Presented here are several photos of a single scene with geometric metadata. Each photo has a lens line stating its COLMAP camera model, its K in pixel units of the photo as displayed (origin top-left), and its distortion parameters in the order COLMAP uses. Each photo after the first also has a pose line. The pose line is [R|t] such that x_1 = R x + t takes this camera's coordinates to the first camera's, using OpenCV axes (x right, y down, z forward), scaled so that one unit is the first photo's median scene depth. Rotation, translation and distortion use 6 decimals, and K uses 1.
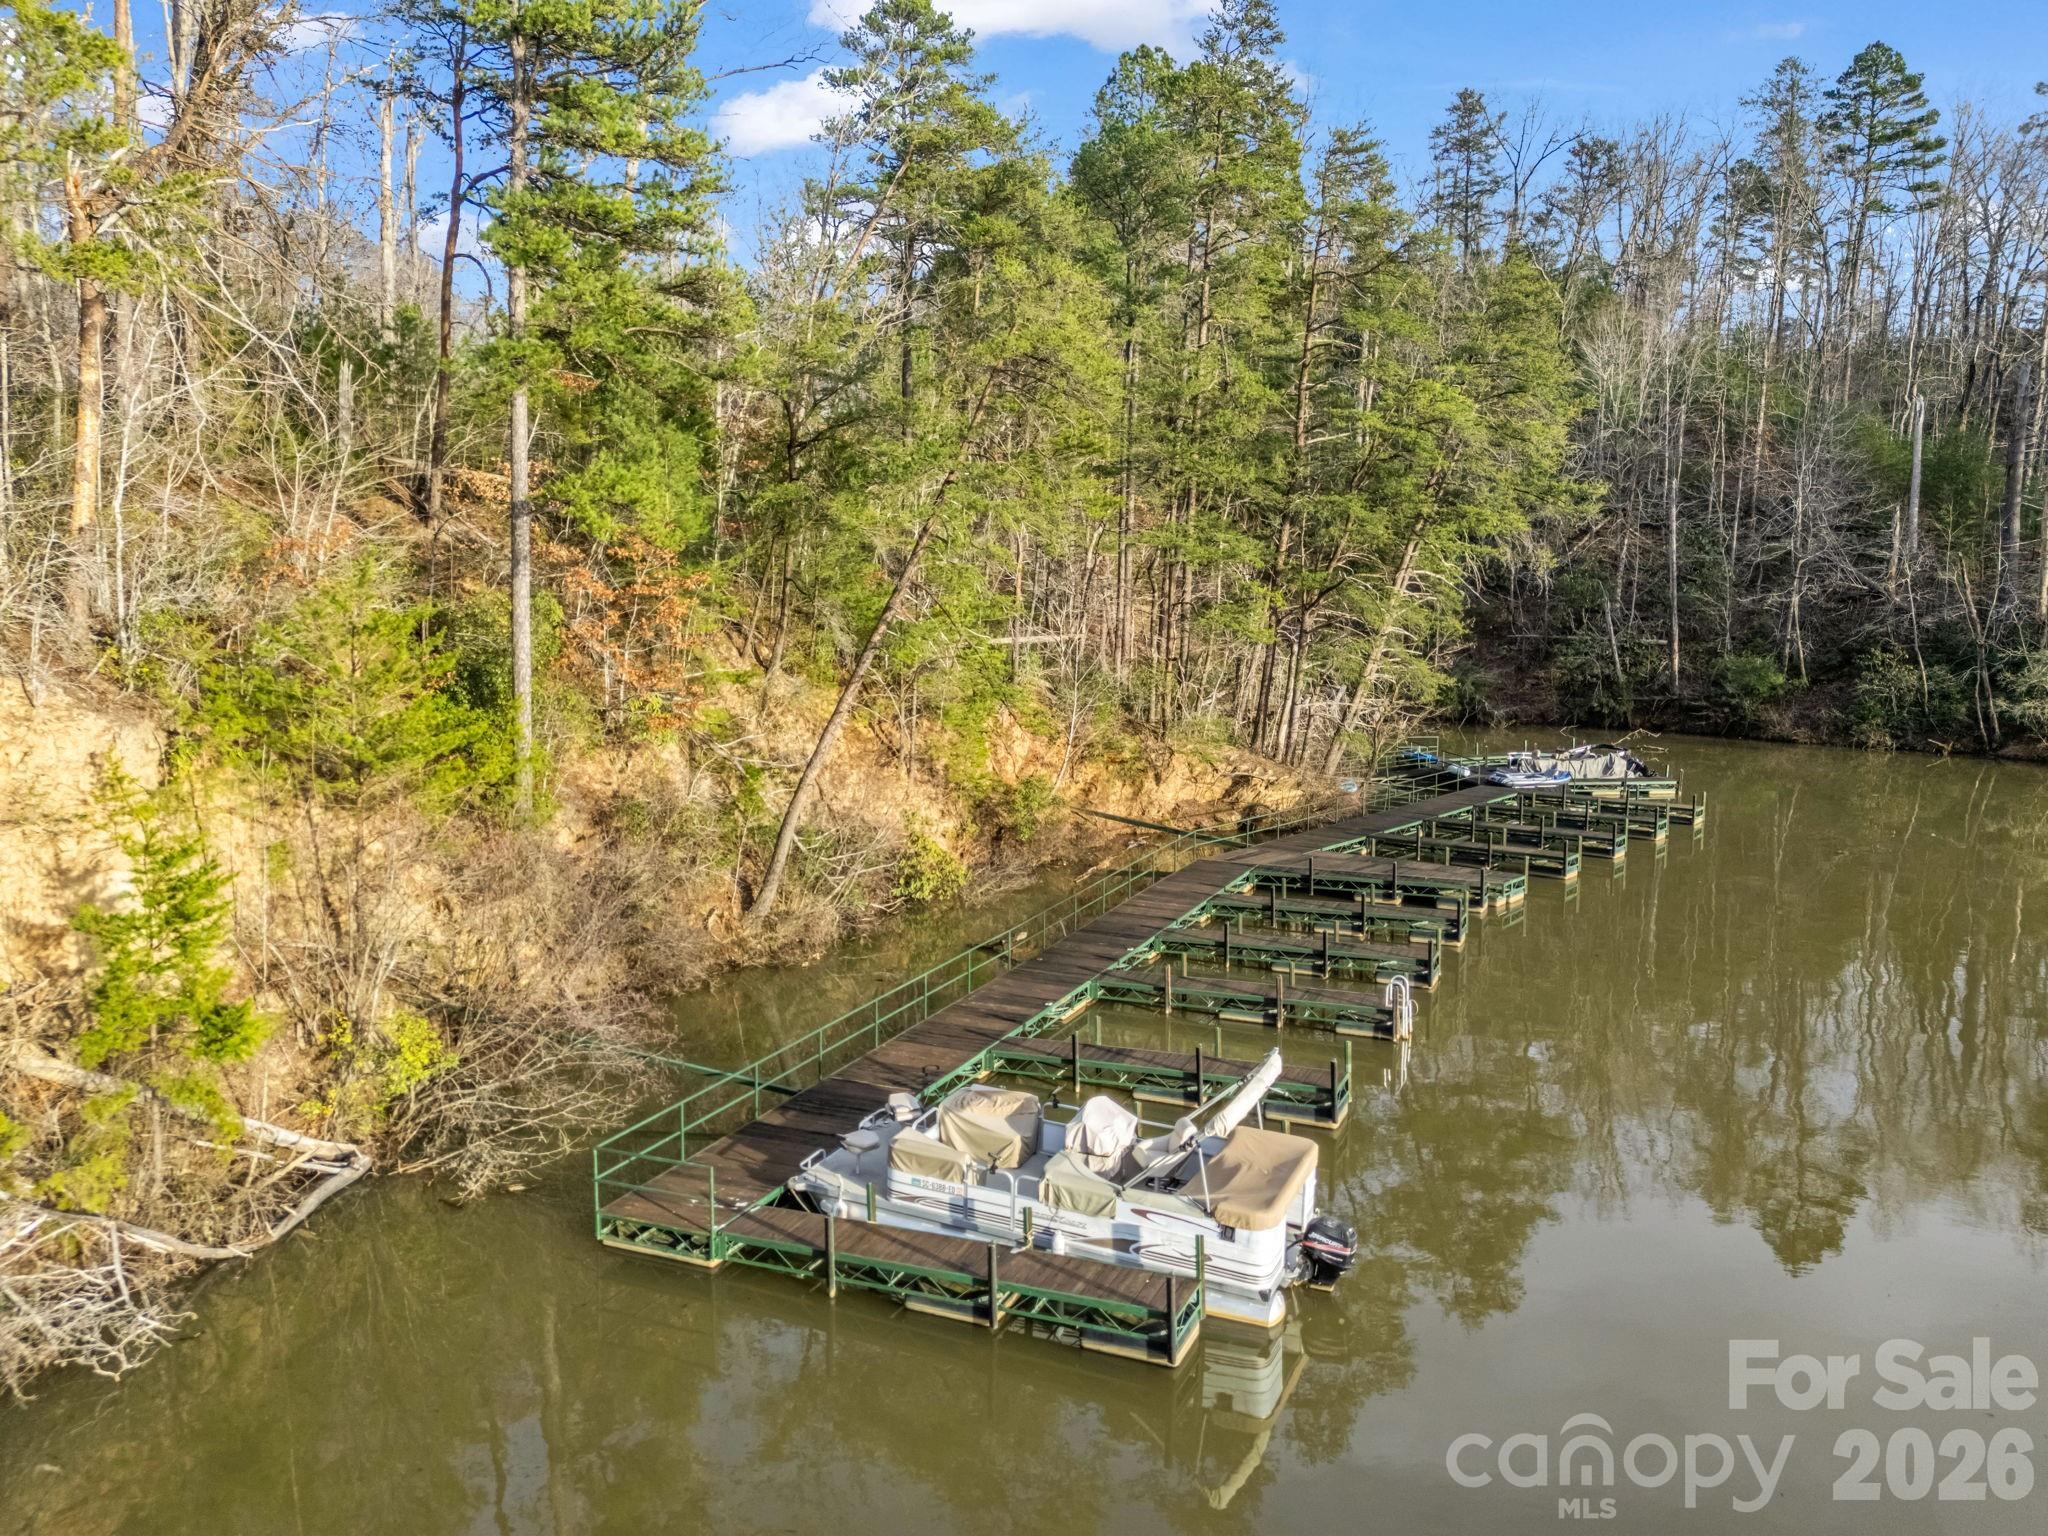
lens RADIAL K [[1526.0, 0, 1026.5], [0, 1526.0, 767.1], [0, 0, 1]] dist [0.065093, -0.048473]
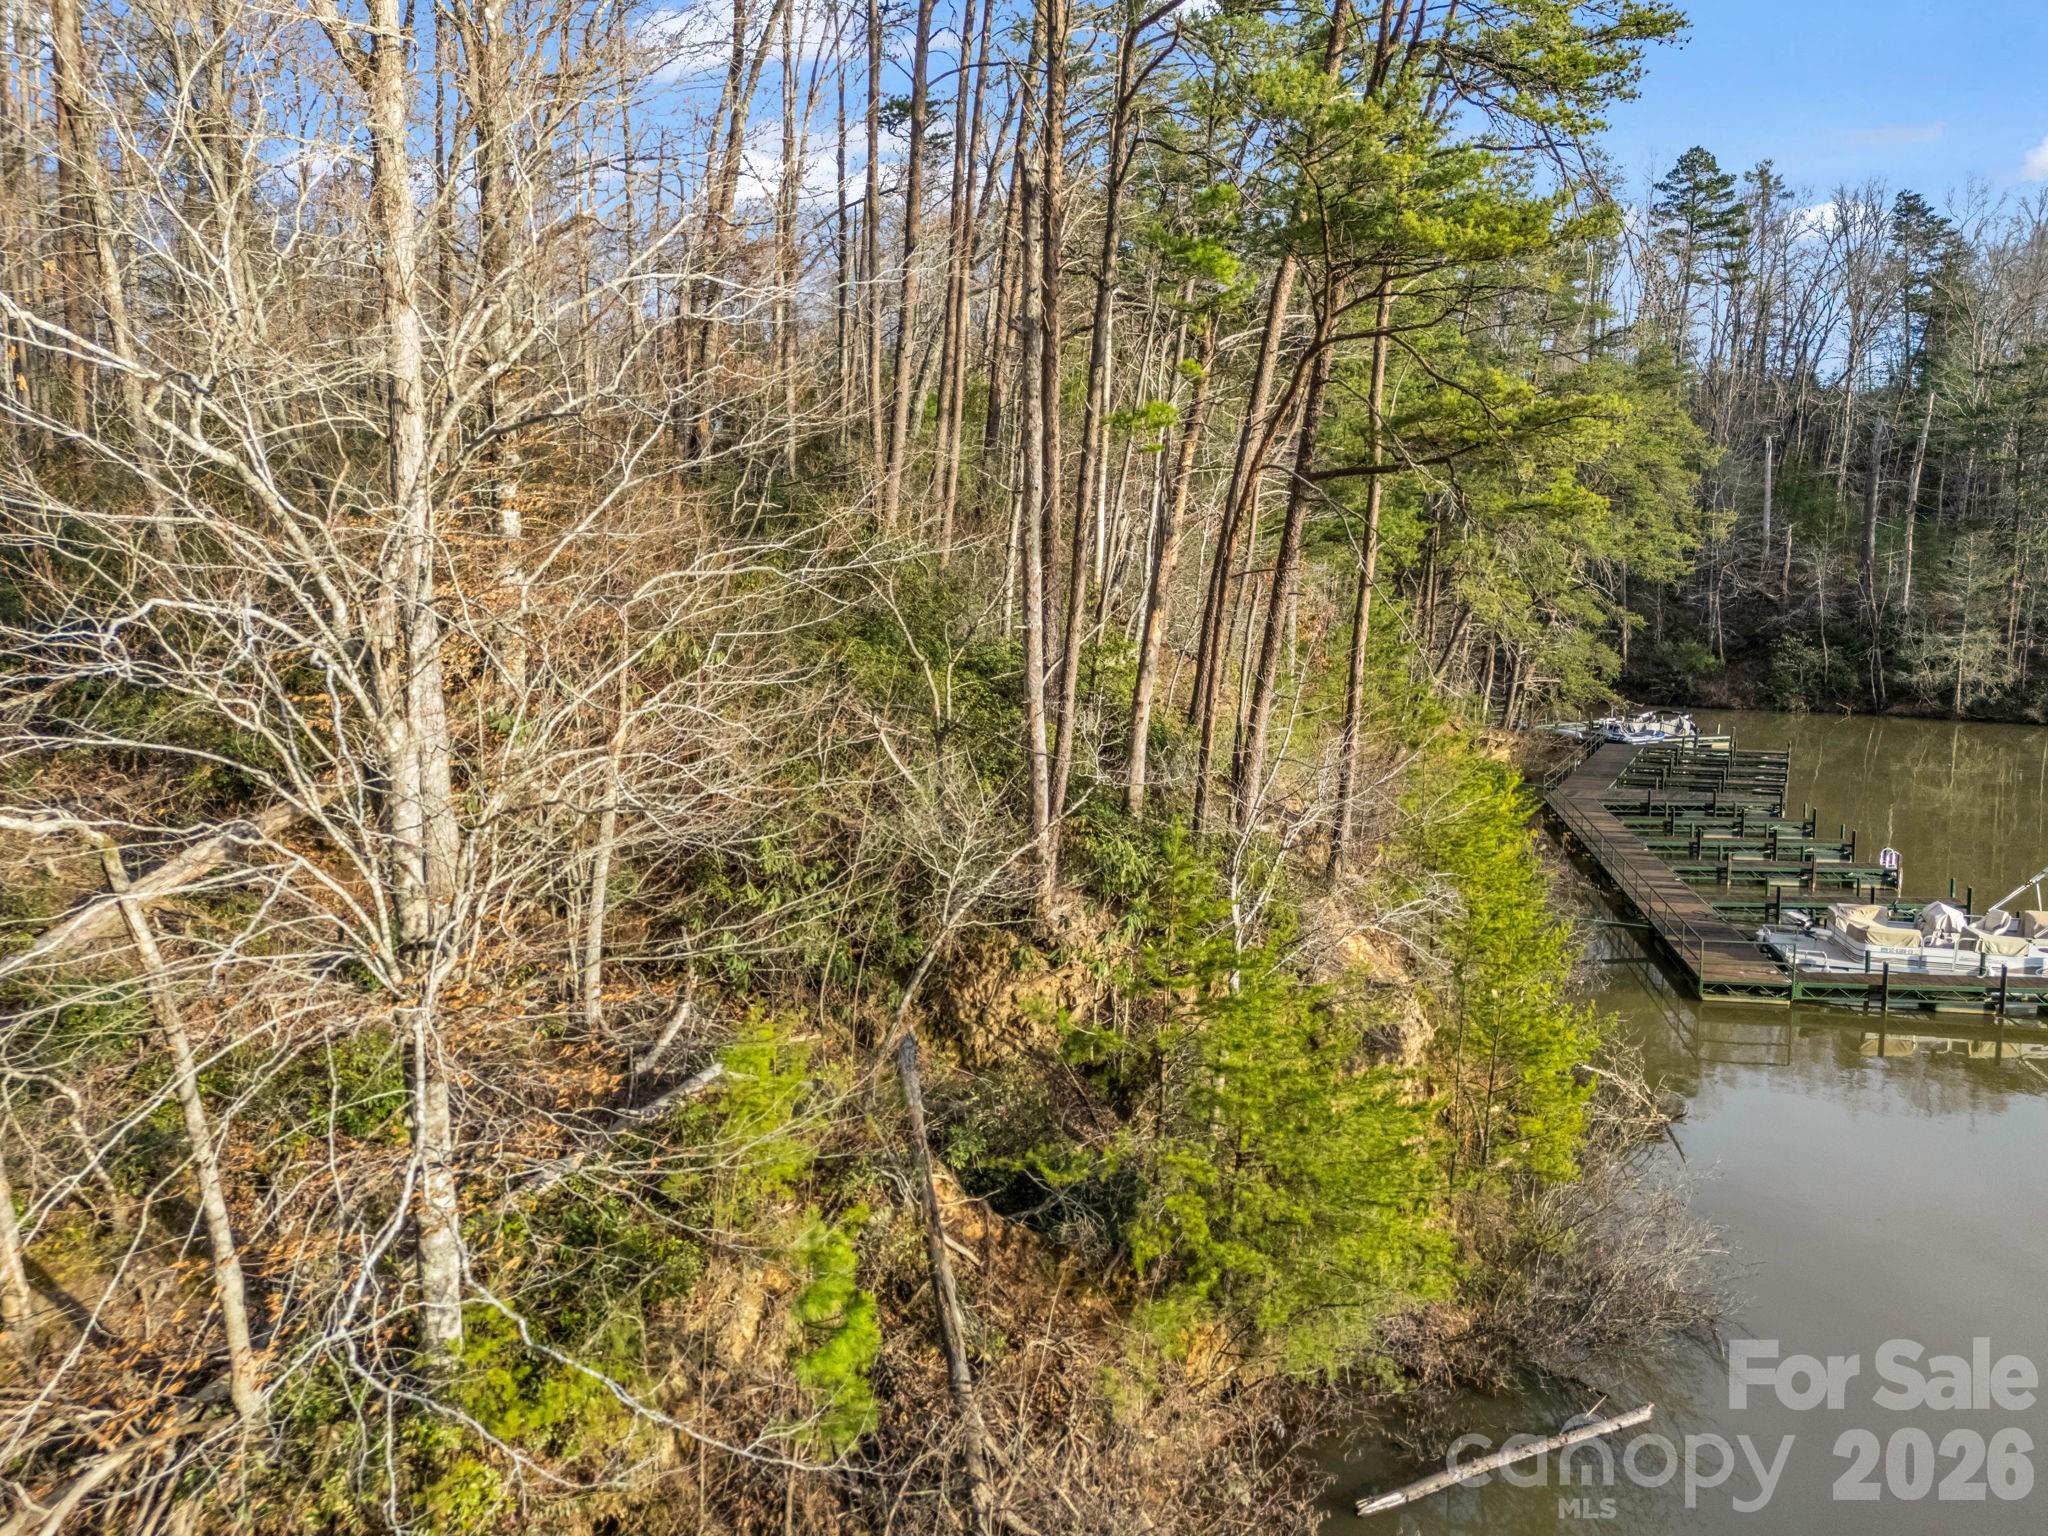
lens RADIAL K [[1526.0, 0, 1024.4], [0, 1526.0, 770.0], [0, 0, 1]] dist [0.065093, -0.048473]
pose [[0.975570, -0.034662, 0.216936, -0.340055], [0.033929, 0.999399, 0.007103, 0.005921], [-0.217051, 0.000431, 0.976160, -0.119216]]
